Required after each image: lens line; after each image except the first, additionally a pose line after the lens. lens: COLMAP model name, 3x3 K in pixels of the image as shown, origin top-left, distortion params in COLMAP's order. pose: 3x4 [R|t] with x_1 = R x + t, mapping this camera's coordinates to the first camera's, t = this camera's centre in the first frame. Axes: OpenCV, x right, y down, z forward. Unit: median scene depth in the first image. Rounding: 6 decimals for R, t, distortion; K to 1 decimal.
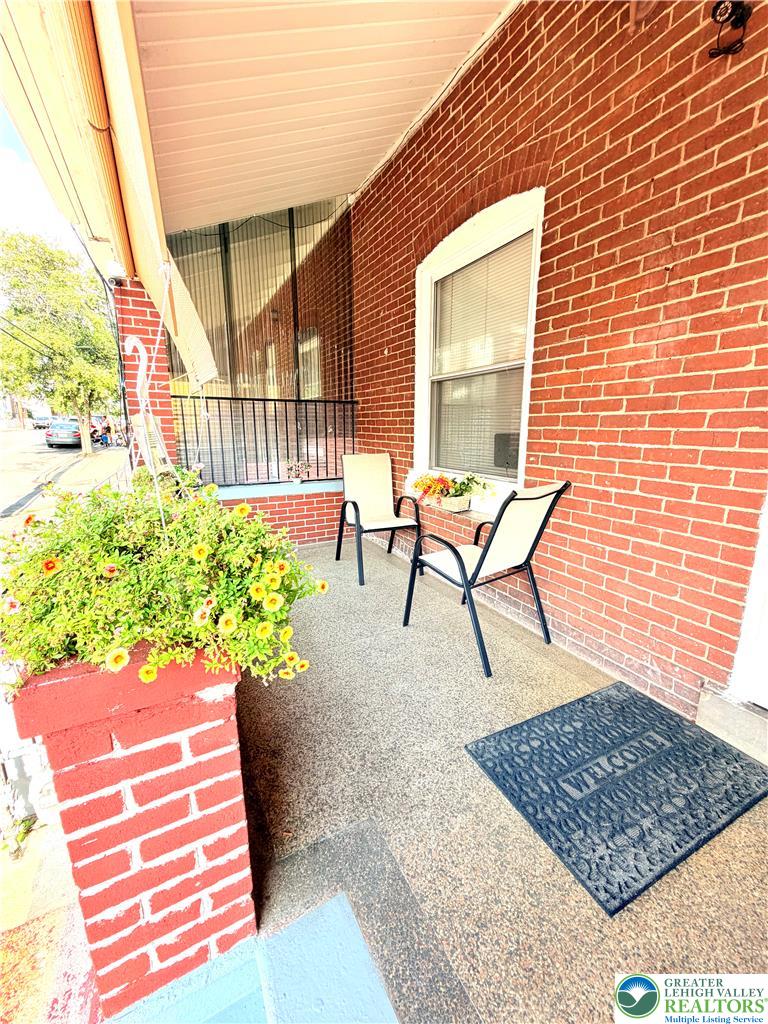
lens RADIAL K [[409.3, 0, 383.5], [0, 409.3, 510.6], [0, 0, 1]] dist [-0.002170, 0.000334]
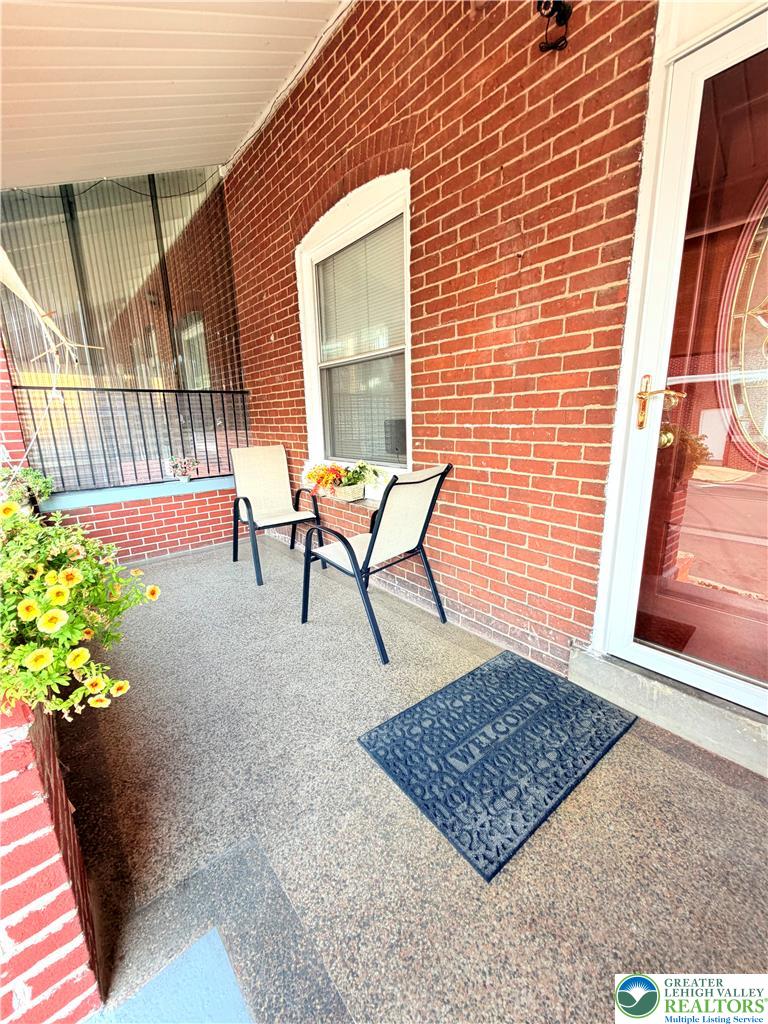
lens RADIAL K [[409.3, 0, 384.2], [0, 409.3, 510.8], [0, 0, 1]] dist [-0.002170, 0.000334]
pose [[0.977629, -0.069484, 0.198531, 0.100976], [0.065961, 0.997526, 0.024309, 0.012794], [-0.199729, -0.010669, 0.979793, 0.034462]]
